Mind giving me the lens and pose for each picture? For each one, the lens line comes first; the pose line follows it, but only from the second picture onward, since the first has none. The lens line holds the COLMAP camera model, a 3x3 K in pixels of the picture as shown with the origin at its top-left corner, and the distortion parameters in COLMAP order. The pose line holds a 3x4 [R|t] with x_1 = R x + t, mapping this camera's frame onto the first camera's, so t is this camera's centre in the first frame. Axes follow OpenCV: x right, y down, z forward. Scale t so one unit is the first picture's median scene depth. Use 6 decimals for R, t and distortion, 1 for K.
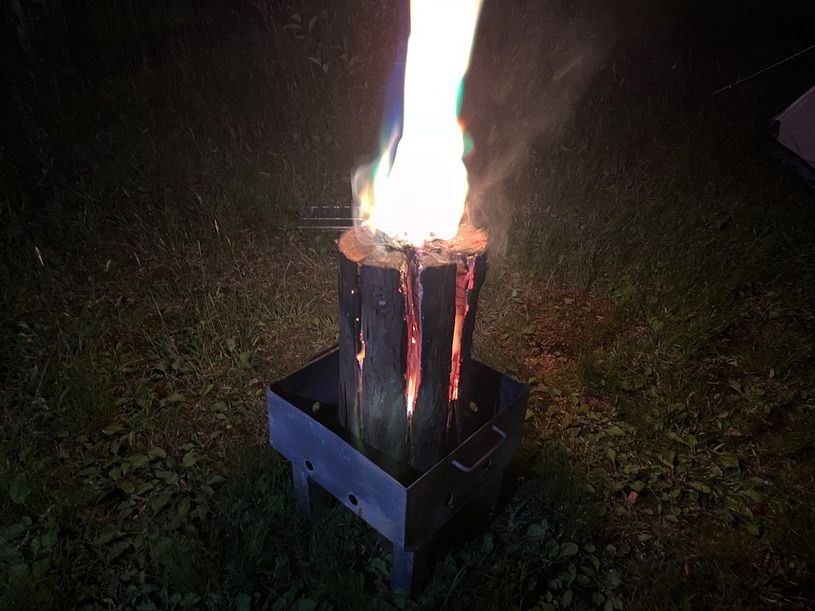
lens RADIAL K [[623.7, 0, 405.8], [0, 623.7, 305.4], [0, 0, 1]] dist [0.062235, -0.083259]
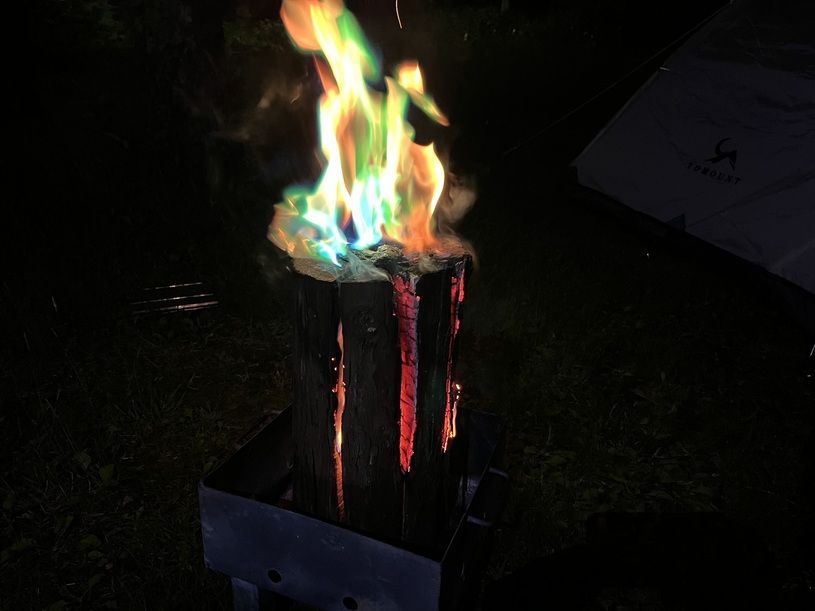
lens RADIAL K [[623.7, 0, 406.2], [0, 623.7, 311.0], [0, 0, 1]] dist [0.062235, -0.083259]
pose [[0.936208, -0.135605, 0.324230, -0.171549], [0.177910, 0.978485, -0.104473, 0.043765], [-0.303087, 0.155492, 0.940192, 0.164367]]
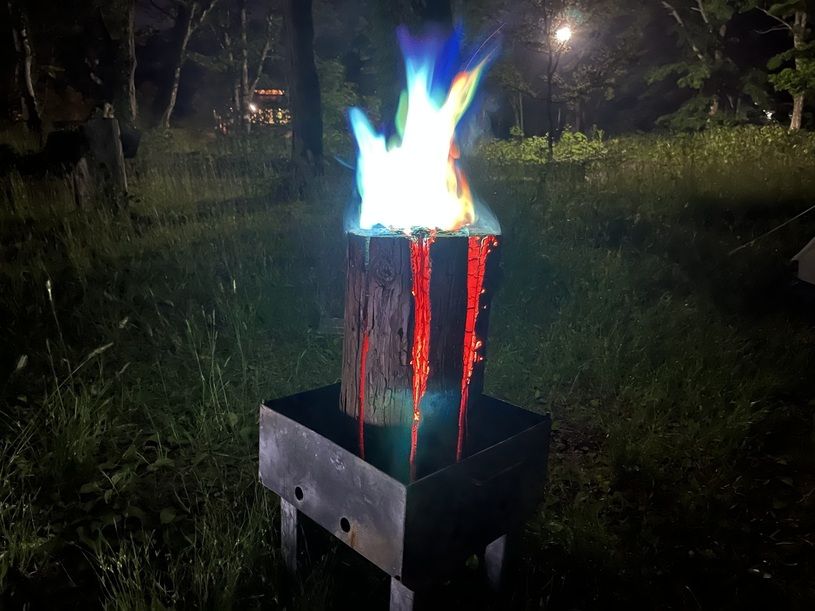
lens RADIAL K [[623.7, 0, 412.9], [0, 623.7, 300.0], [0, 0, 1]] dist [0.062235, -0.083259]
pose [[0.998902, 0.030450, -0.035600, 0.022678], [-0.040030, 0.949557, -0.311028, 0.219981], [0.024333, 0.312112, 0.949734, 0.074230]]
